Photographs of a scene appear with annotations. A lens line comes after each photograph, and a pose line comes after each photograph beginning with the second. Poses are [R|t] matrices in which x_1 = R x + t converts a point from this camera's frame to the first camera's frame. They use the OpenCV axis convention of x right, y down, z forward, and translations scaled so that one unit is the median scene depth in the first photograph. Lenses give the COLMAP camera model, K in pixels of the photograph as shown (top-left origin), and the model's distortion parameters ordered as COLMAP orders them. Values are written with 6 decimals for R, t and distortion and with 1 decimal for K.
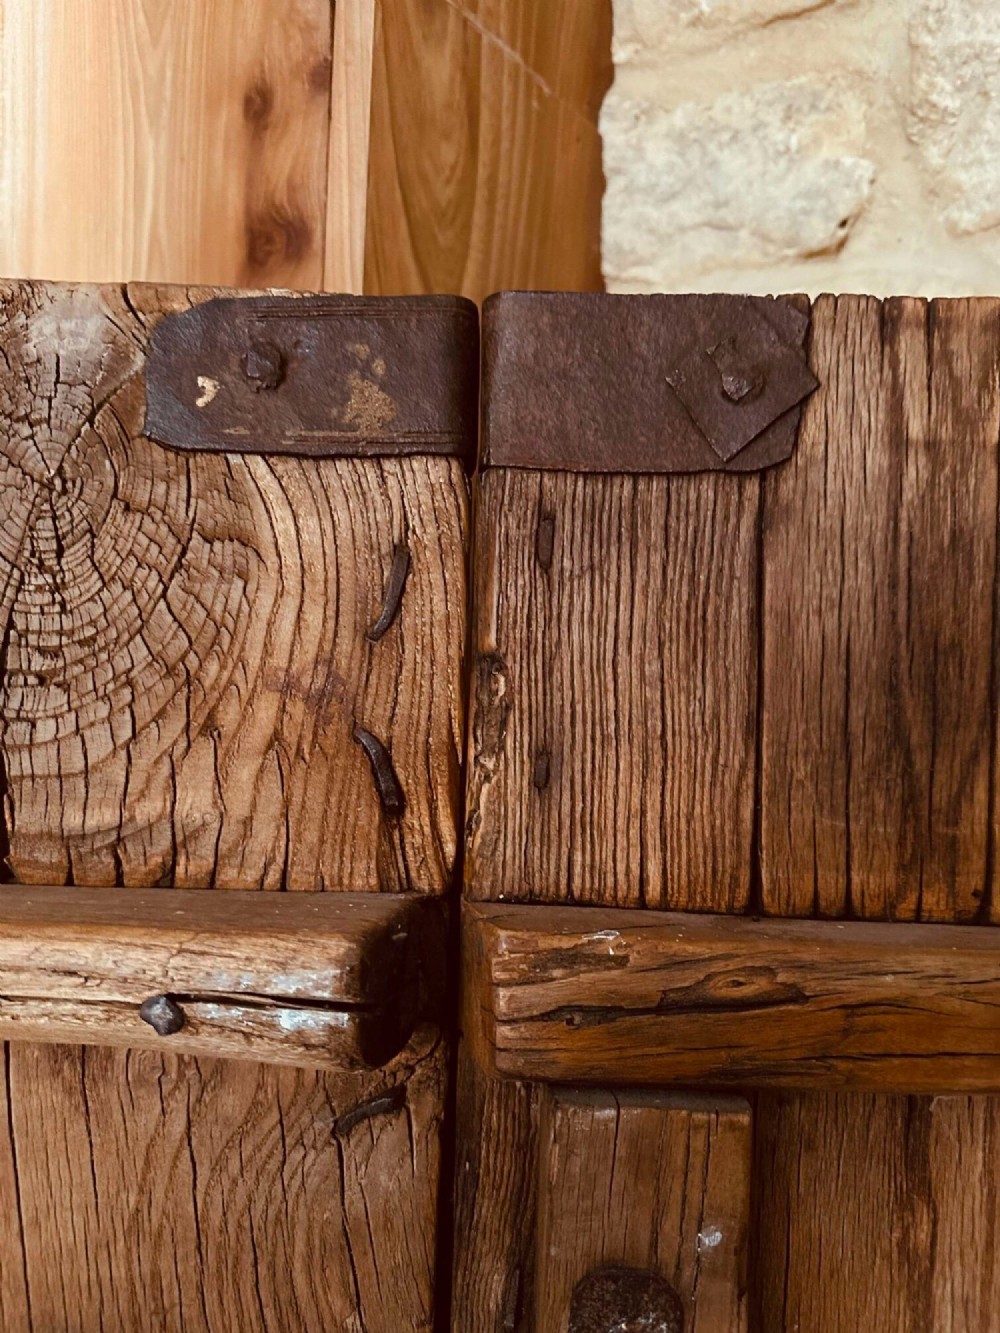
lens RADIAL K [[957.1, 0, 501.3], [0, 957.1, 664.2], [0, 0, 1]] dist [0.013594, -0.027149]
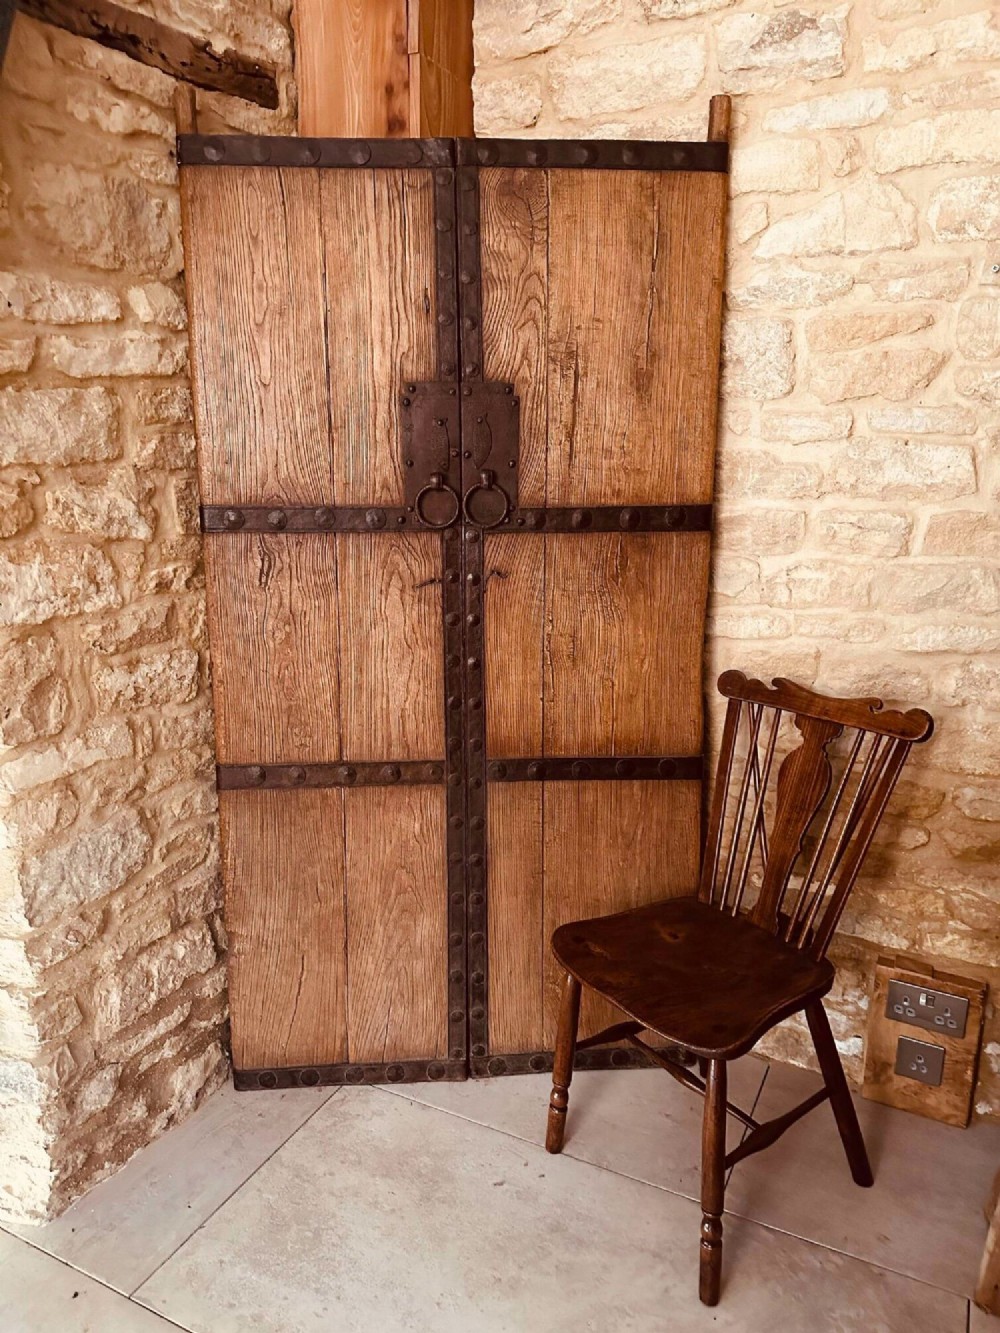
lens RADIAL K [[957.1, 0, 506.0], [0, 957.1, 670.9], [0, 0, 1]] dist [0.013594, -0.027149]
pose [[0.993292, -0.060531, 0.098524, -0.502777], [0.045015, 0.987245, 0.152712, 2.083928], [-0.106511, -0.147253, 0.983347, -5.660881]]
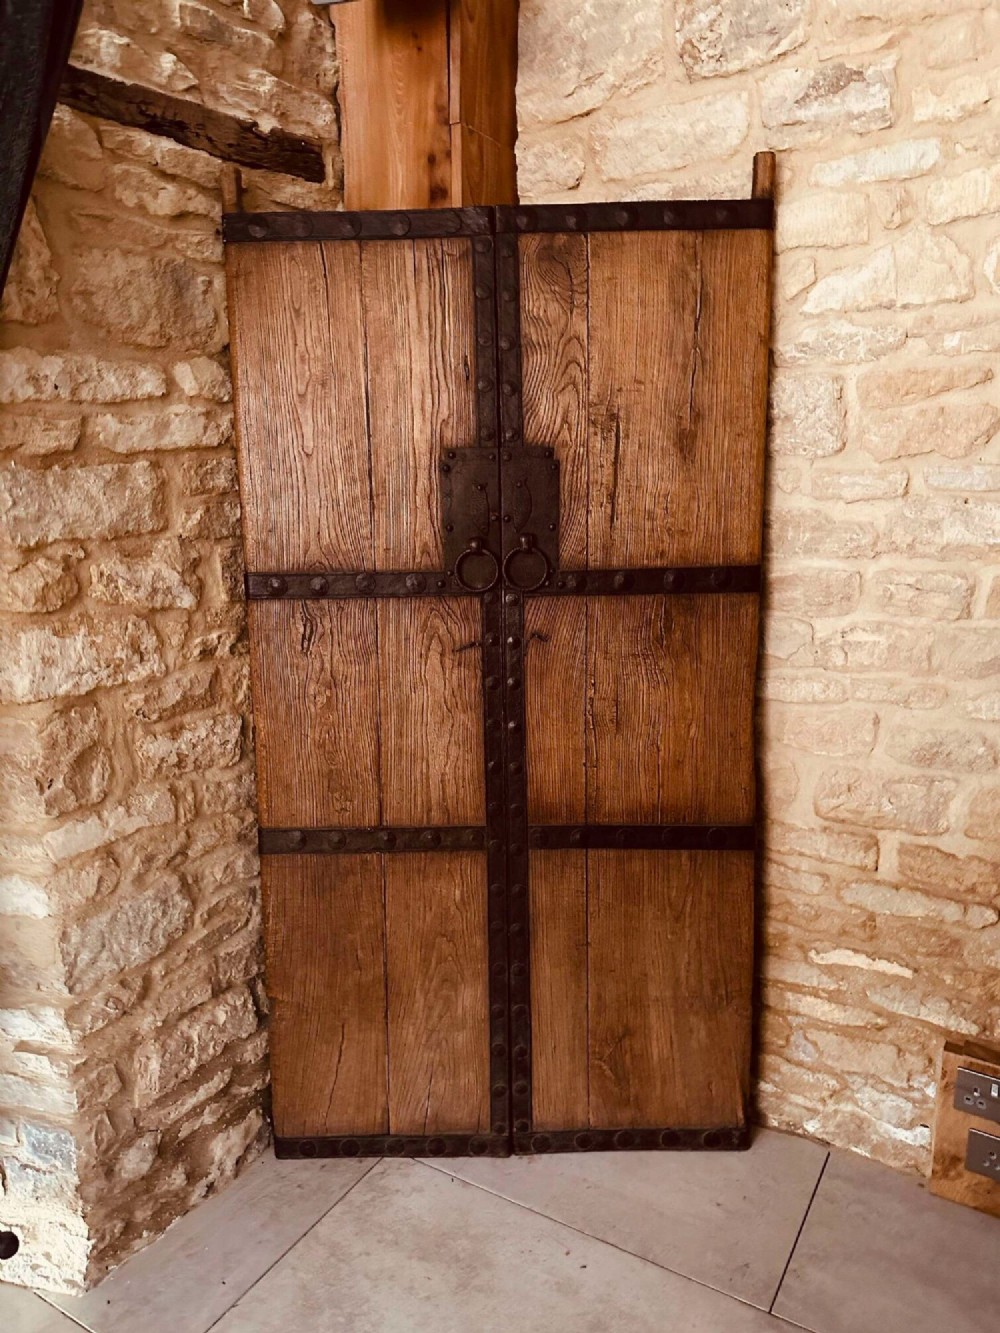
lens RADIAL K [[957.1, 0, 499.0], [0, 957.1, 670.7], [0, 0, 1]] dist [0.013594, -0.027149]
pose [[0.998099, -0.058406, 0.019661, -0.276125], [0.055767, 0.991775, 0.115207, 1.882975], [-0.026228, -0.113891, 0.993147, -5.527991]]
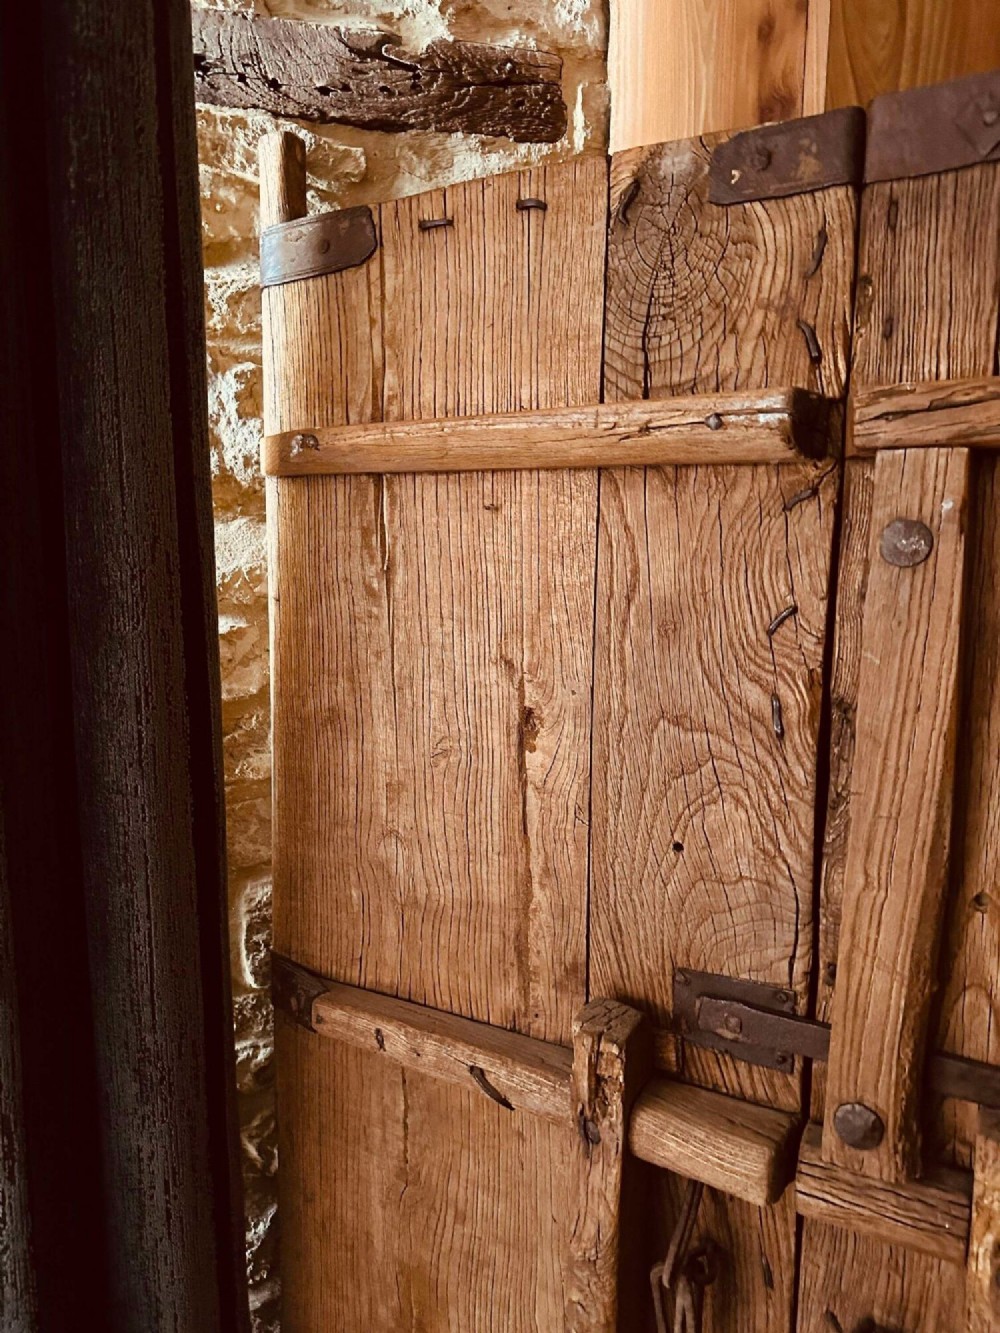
lens RADIAL K [[957.1, 0, 486.7], [0, 957.1, 668.5], [0, 0, 1]] dist [0.013594, -0.027149]
pose [[0.861863, 0.041279, -0.505458, 0.376121], [-0.003169, 0.997101, 0.076027, 0.696726], [0.507130, -0.063923, 0.859495, -1.309321]]
